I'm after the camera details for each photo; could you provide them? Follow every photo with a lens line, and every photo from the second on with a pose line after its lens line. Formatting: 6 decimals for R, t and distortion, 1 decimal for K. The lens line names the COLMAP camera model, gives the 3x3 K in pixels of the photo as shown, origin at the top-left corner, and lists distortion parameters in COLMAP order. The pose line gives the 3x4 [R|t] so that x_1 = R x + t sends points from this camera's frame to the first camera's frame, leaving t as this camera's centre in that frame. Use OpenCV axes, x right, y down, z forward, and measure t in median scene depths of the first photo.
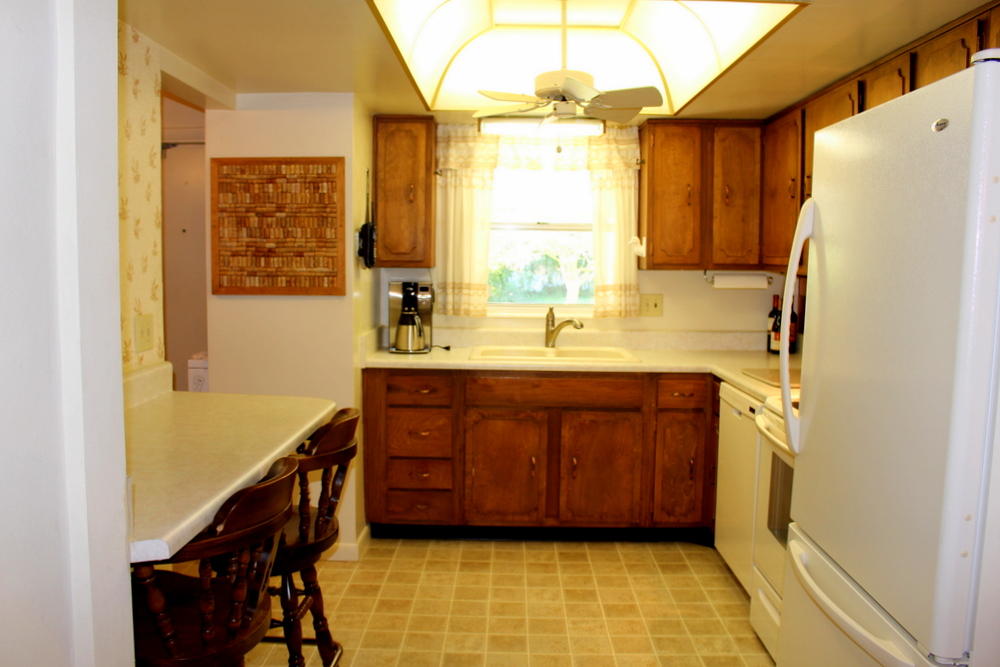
lens RADIAL K [[887.3, 0, 499.8], [0, 887.3, 331.9], [0, 0, 1]] dist [-0.147010, 0.121504]
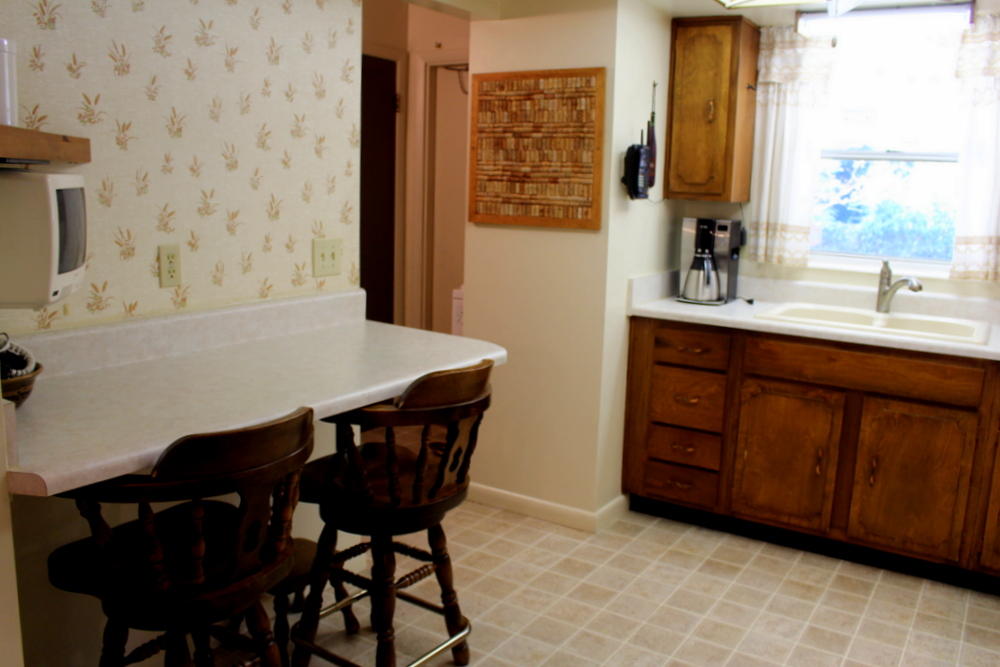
lens RADIAL K [[887.3, 0, 494.6], [0, 887.3, 334.1], [0, 0, 1]] dist [-0.147010, 0.121504]
pose [[0.839598, 0.106251, -0.532716, 0.194971], [-0.068048, 0.993531, 0.090912, -0.010467], [0.538929, -0.040079, 0.841397, 0.199156]]
